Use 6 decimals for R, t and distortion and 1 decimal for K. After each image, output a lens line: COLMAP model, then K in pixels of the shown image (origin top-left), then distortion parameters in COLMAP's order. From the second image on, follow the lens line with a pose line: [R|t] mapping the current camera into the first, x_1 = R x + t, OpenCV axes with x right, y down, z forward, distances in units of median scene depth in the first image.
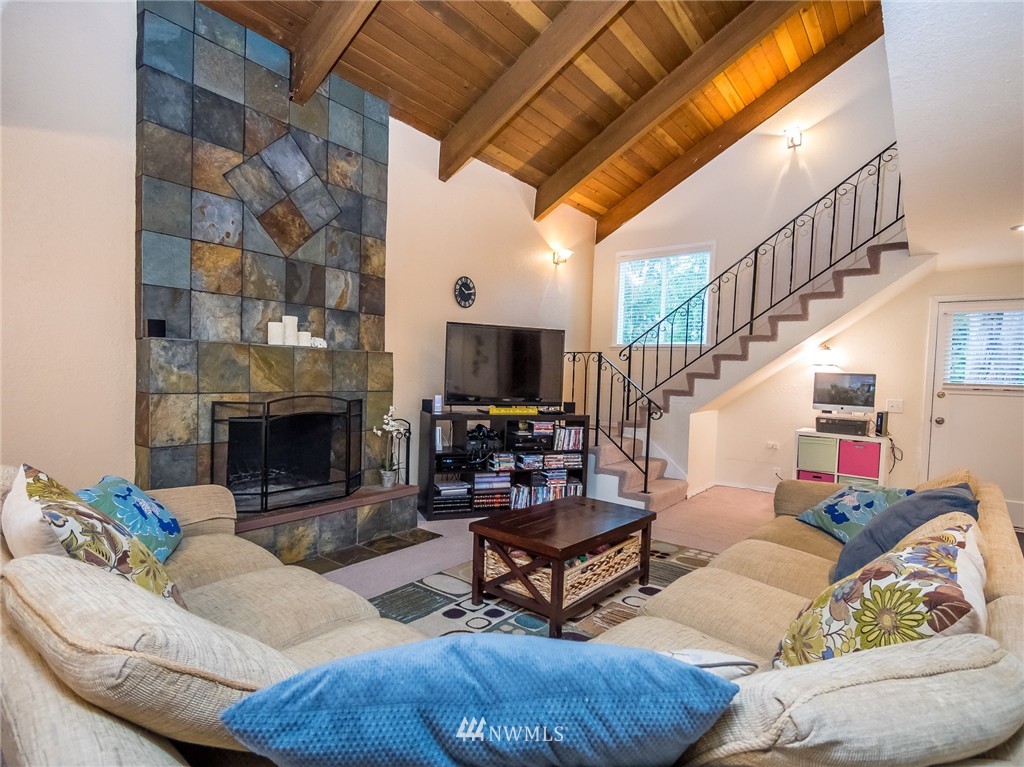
lens RADIAL K [[545.9, 0, 512.0], [0, 545.9, 383.5], [0, 0, 1]] dist [0.003948, 0.000471]
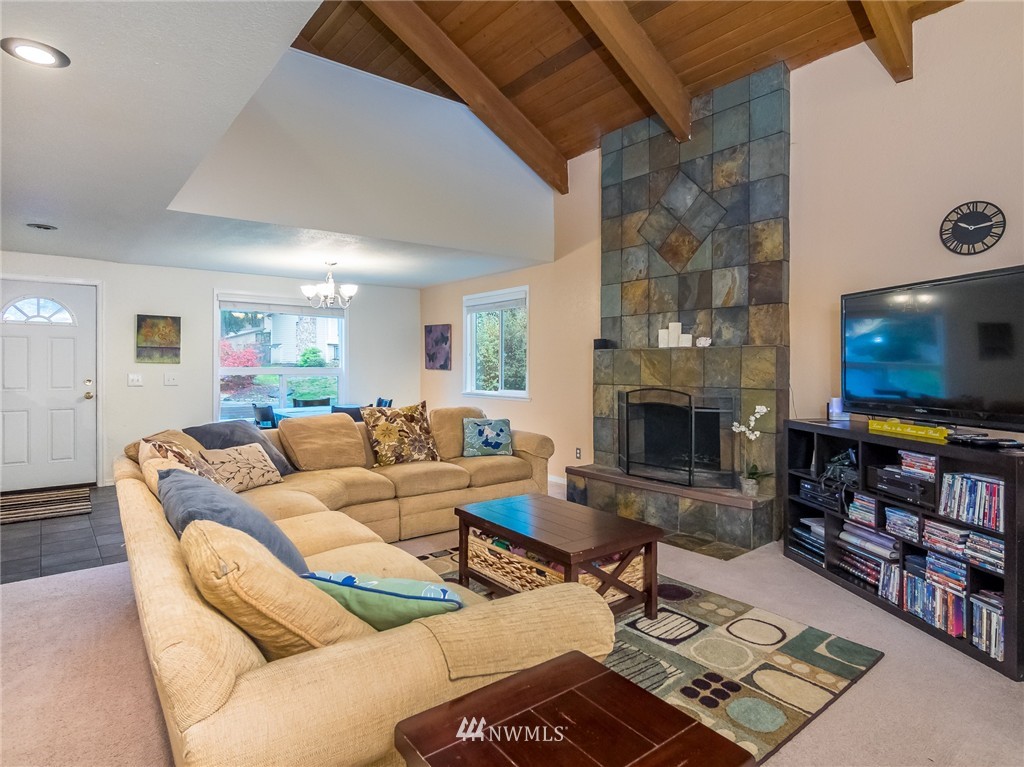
lens RADIAL K [[567.4, 0, 513.4], [0, 567.4, 354.0], [0, 0, 1]] dist [-0.002901, -0.000621]
pose [[-0.234014, -0.050517, -0.970920, 0.820789], [-0.024178, 0.998643, -0.046132, 0.010100], [0.971932, 0.012679, -0.234918, 0.891924]]
